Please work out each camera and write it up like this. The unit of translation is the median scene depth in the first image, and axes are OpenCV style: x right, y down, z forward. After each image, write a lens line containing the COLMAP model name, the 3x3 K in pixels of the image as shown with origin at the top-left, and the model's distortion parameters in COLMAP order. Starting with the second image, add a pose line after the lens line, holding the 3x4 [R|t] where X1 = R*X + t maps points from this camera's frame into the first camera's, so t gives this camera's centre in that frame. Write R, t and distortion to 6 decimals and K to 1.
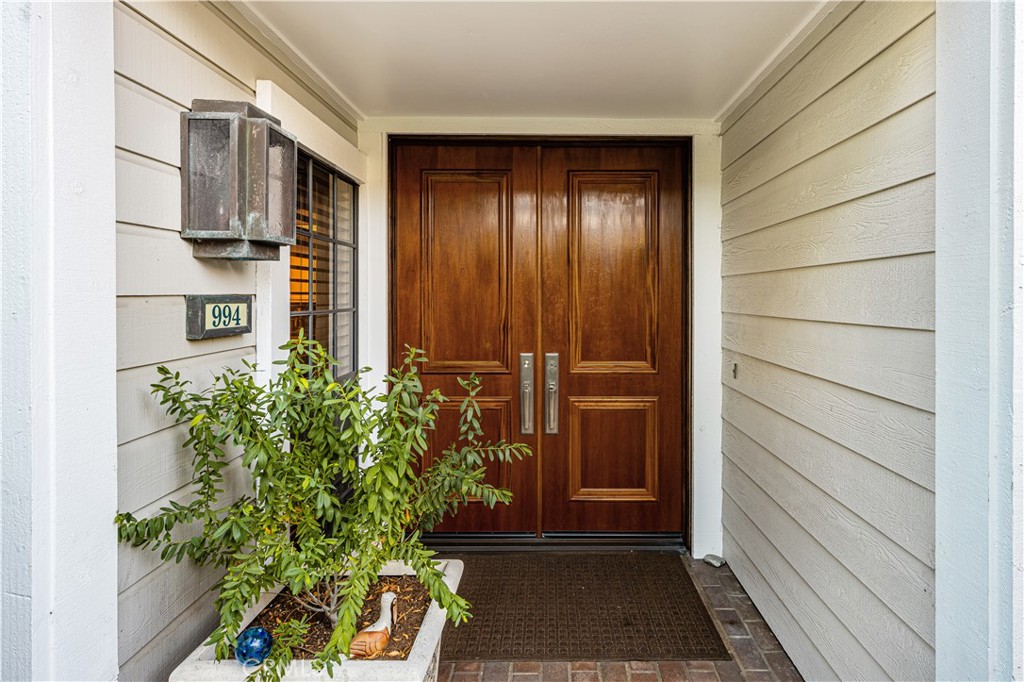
lens RADIAL K [[544.0, 0, 548.5], [0, 544.0, 299.8], [0, 0, 1]] dist [0.005883, 0.000029]
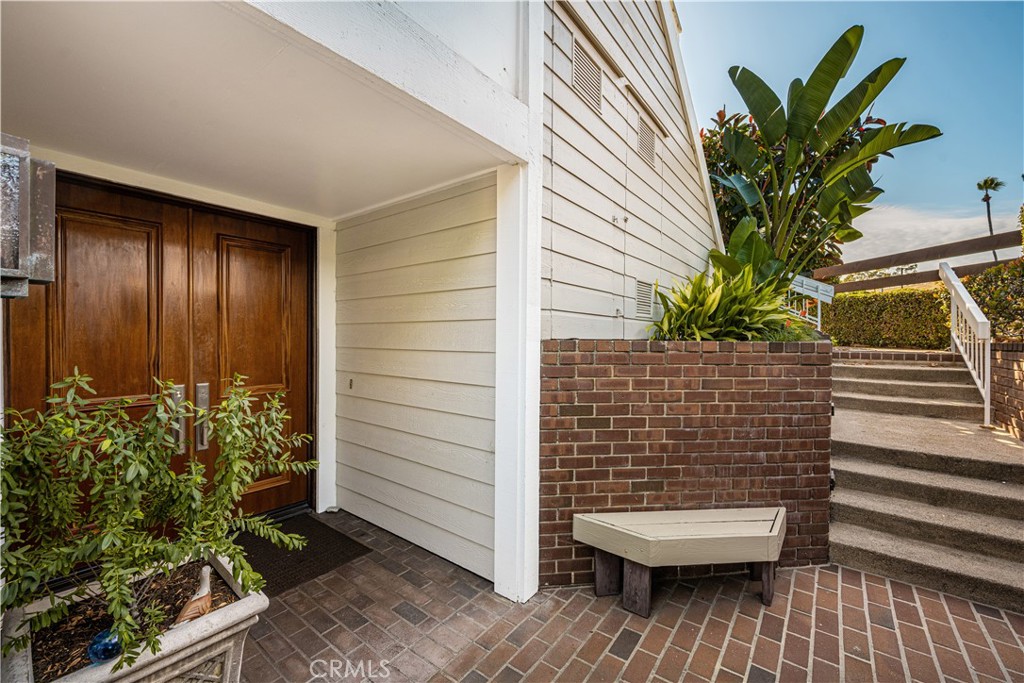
lens RADIAL K [[405.8, 0, 483.0], [0, 405.8, 343.2], [0, 0, 1]] dist [-0.003550, -0.000078]
pose [[0.650415, -0.007432, 0.759542, -0.272642], [-0.001422, 0.999938, 0.011003, -0.001147], [-0.759577, -0.008236, 0.650365, -0.052840]]
